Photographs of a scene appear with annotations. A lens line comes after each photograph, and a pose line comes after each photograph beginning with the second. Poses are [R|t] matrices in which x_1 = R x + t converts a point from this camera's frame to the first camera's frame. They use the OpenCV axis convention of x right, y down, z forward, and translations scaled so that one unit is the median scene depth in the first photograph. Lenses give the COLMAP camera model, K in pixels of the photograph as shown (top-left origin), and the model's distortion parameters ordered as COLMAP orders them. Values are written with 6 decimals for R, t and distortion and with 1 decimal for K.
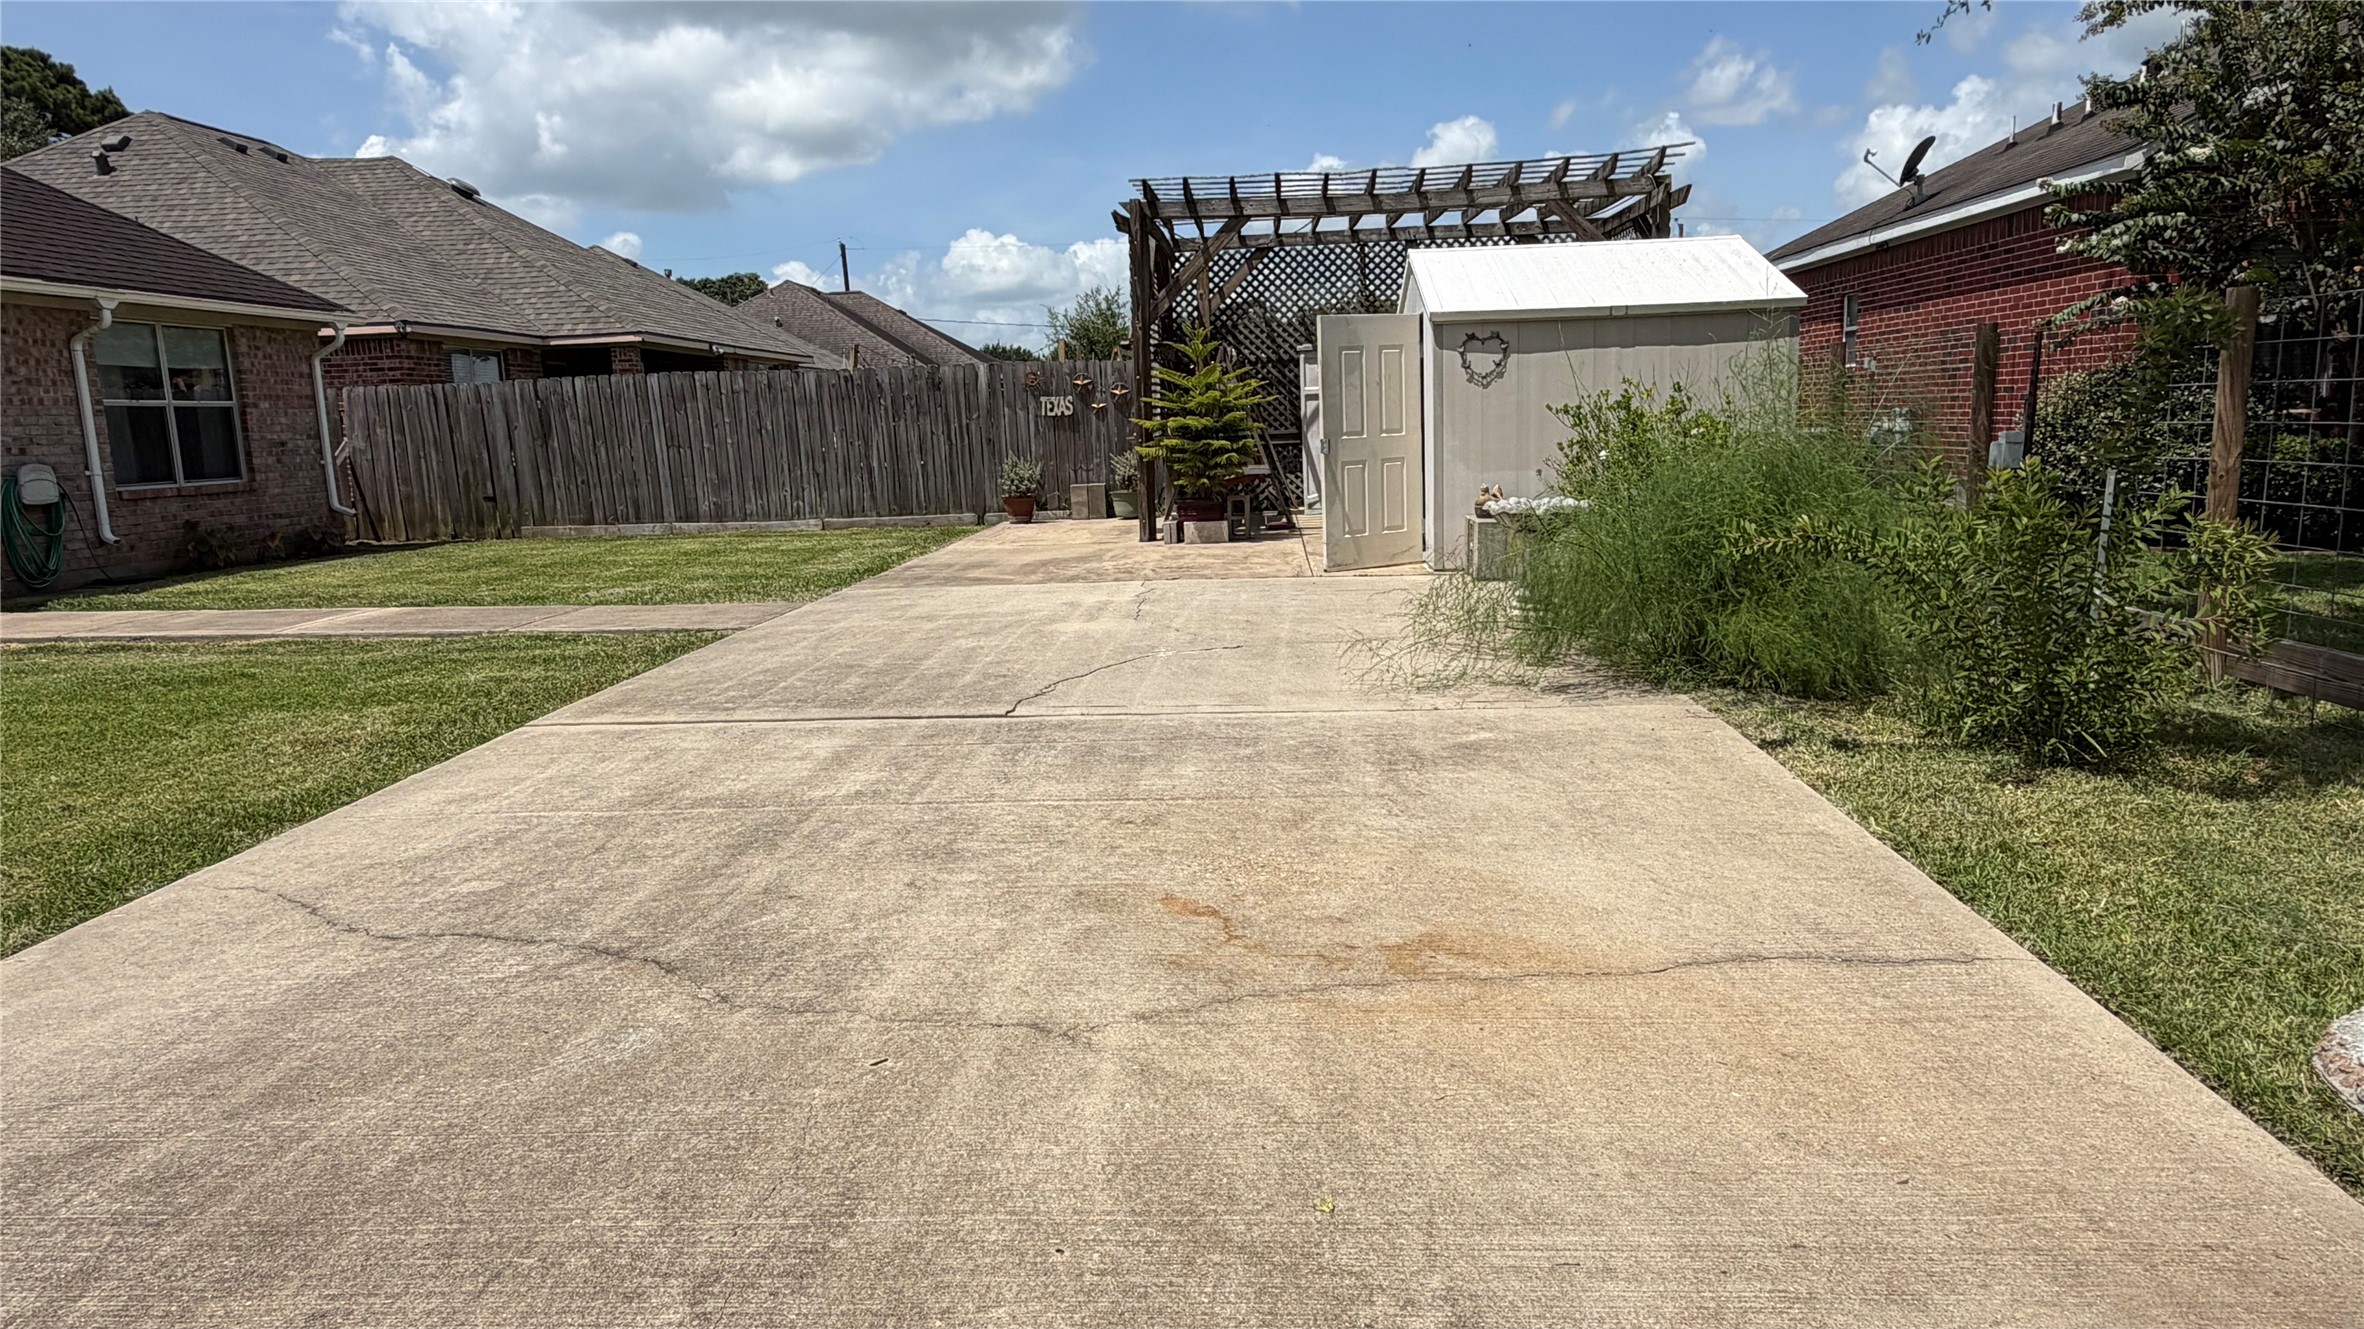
lens RADIAL K [[1481.6, 0, 1182.0], [0, 1481.6, 664.5], [0, 0, 1]] dist [-0.001595, 0.003323]
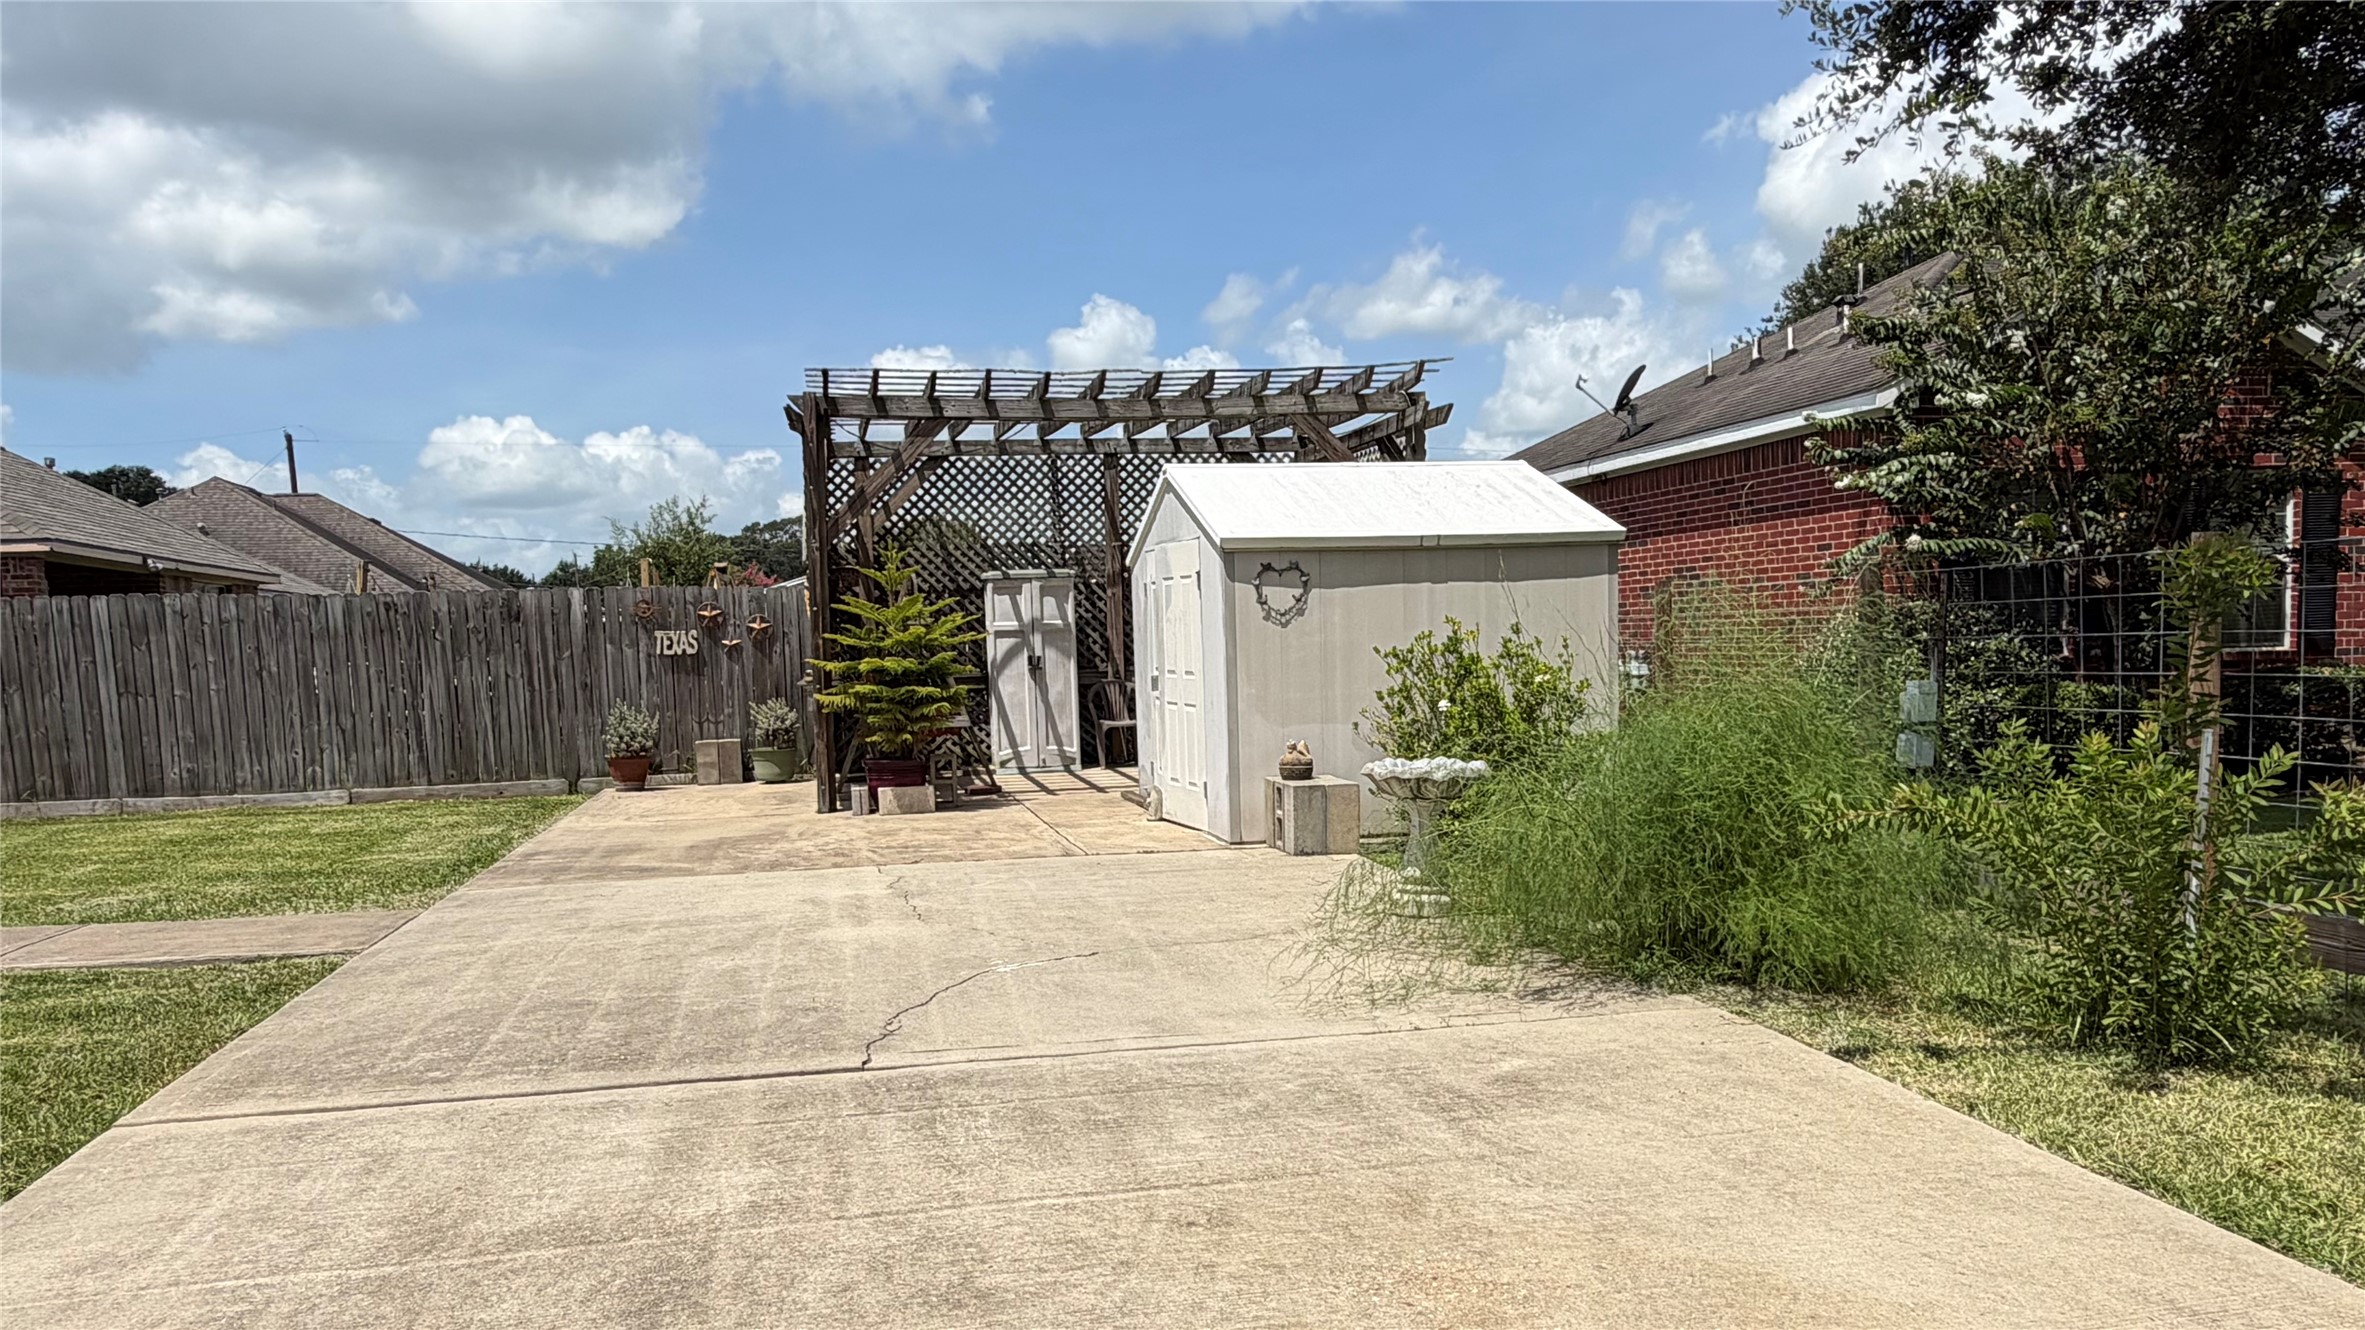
lens RADIAL K [[1733.4, 0, 1172.6], [0, 1733.4, 761.6], [0, 0, 1]] dist [0.004791, 0.000577]
pose [[0.964207, -0.012382, 0.264861, -0.092412], [0.039621, 0.994422, -0.097747, -0.012357], [-0.262173, 0.104743, 0.959320, 0.058024]]
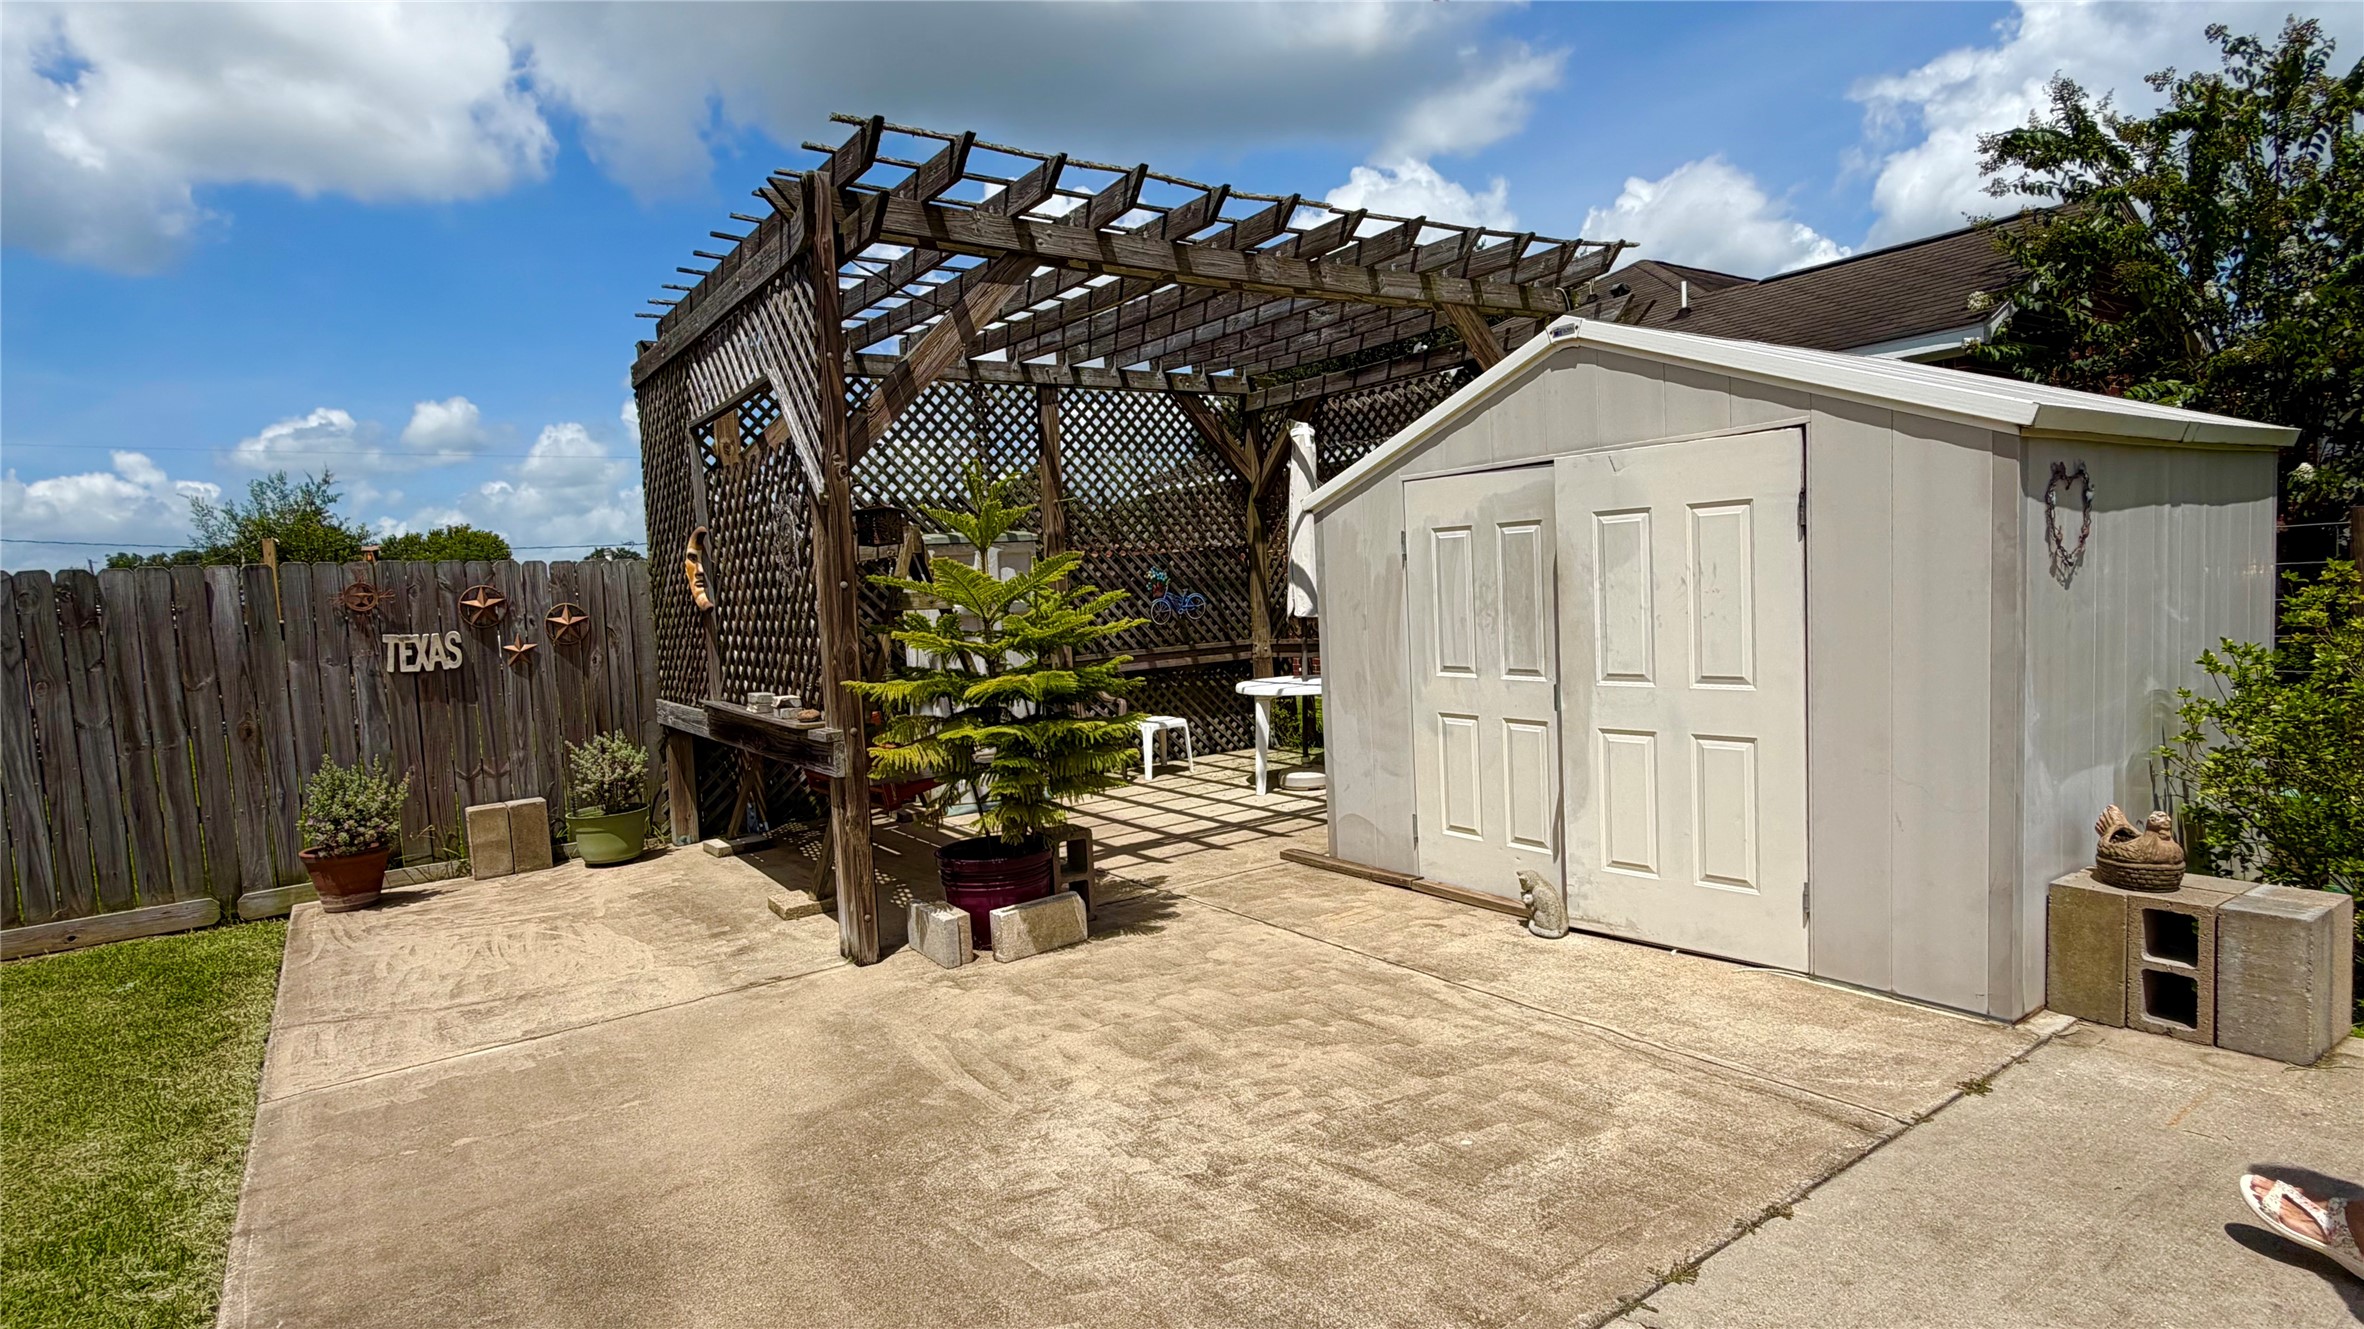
lens RADIAL K [[1212.5, 0, 1182.0], [0, 1212.5, 664.5], [0, 0, 1]] dist [-0.001590, -0.000496]
pose [[0.780527, -0.048274, 0.623256, -0.170168], [0.133472, 0.986892, -0.090712, -0.124147], [-0.610707, 0.153990, 0.776739, 0.661812]]
